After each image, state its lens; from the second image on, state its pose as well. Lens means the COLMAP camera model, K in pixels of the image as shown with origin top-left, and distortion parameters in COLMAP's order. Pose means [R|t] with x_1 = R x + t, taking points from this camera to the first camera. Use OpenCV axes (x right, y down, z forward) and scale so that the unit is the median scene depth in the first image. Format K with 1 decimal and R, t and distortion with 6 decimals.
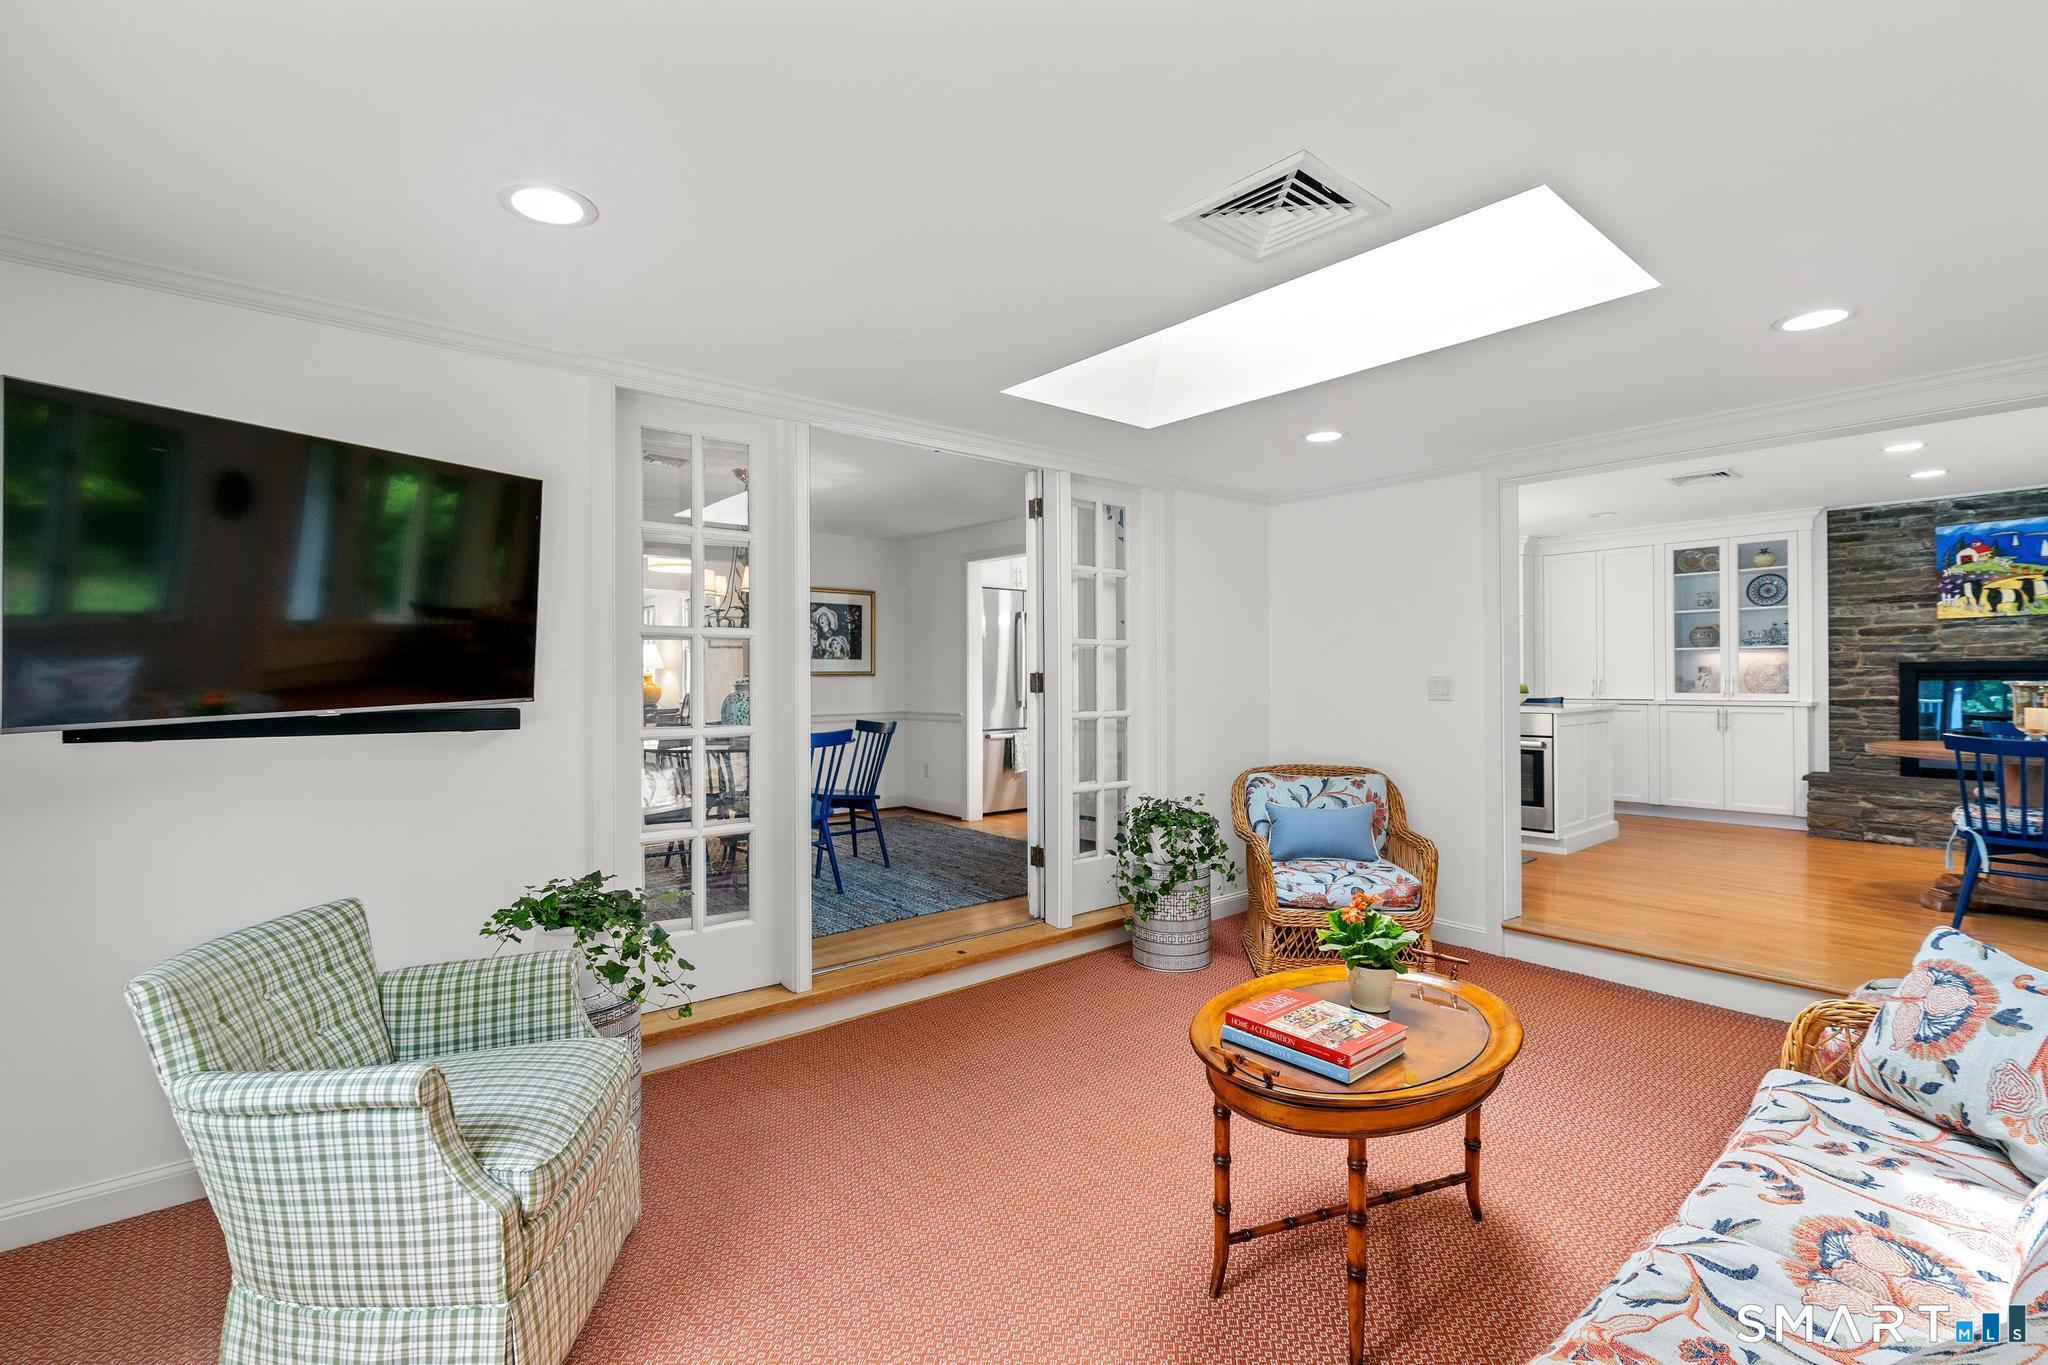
lens RADIAL K [[920.4, 0, 1002.6], [0, 920.4, 695.4], [0, 0, 1]] dist [-0.004815, -0.000051]
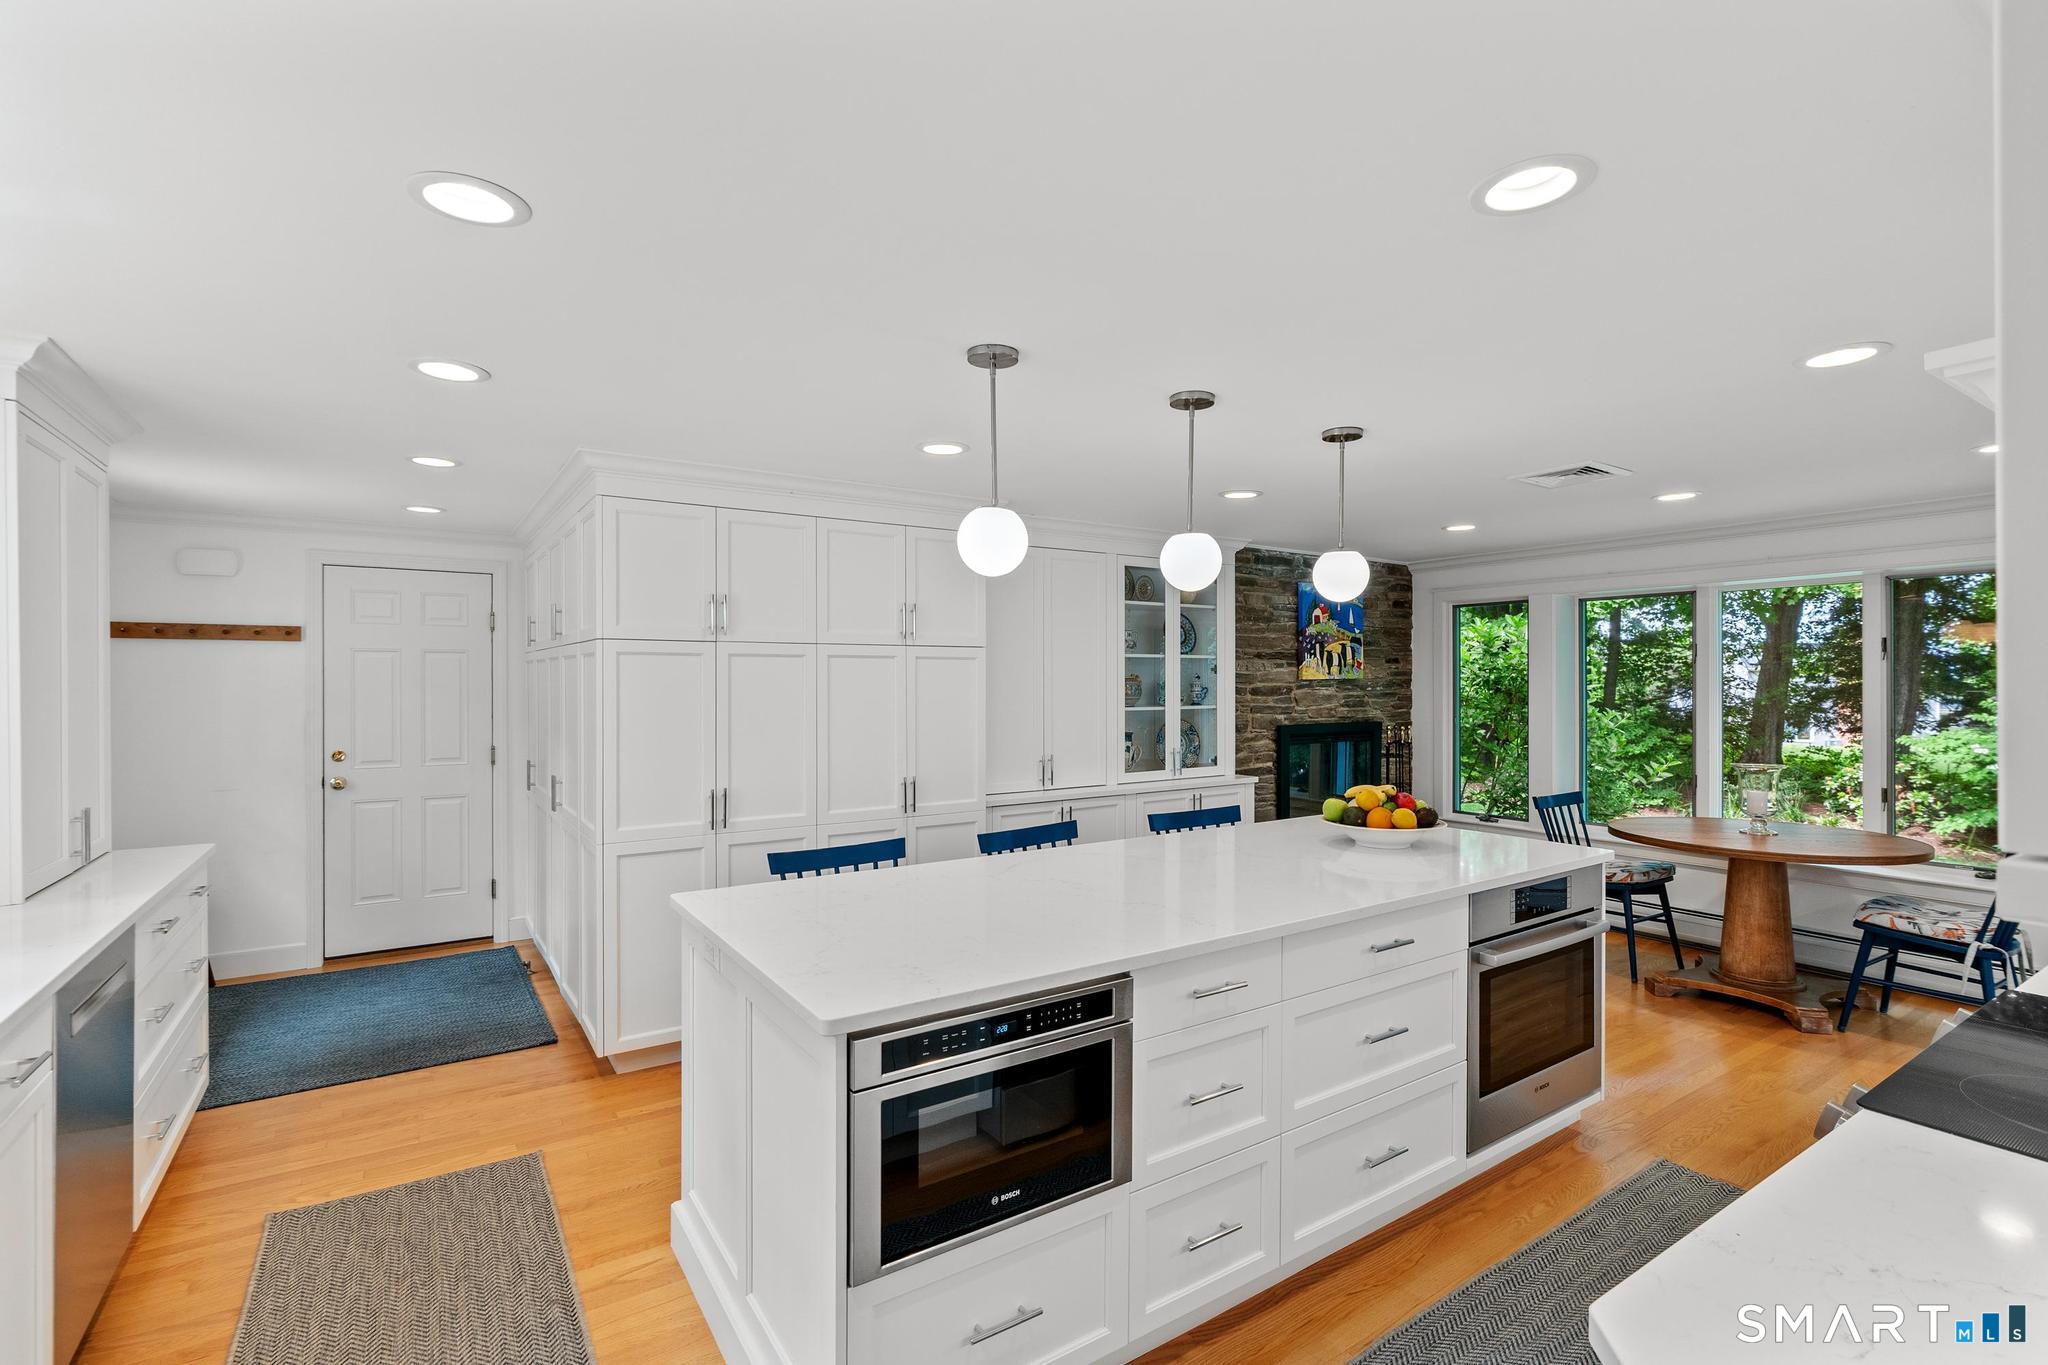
lens RADIAL K [[923.1, 0, 1024.0], [0, 923.1, 682.5], [0, 0, 1]] dist [-0.001406, -0.000129]
pose [[0.122861, 0.007424, 0.992396, 0.040611], [0.018700, 0.999777, -0.009795, -0.075089], [-0.992248, 0.019761, 0.122694, 1.147518]]
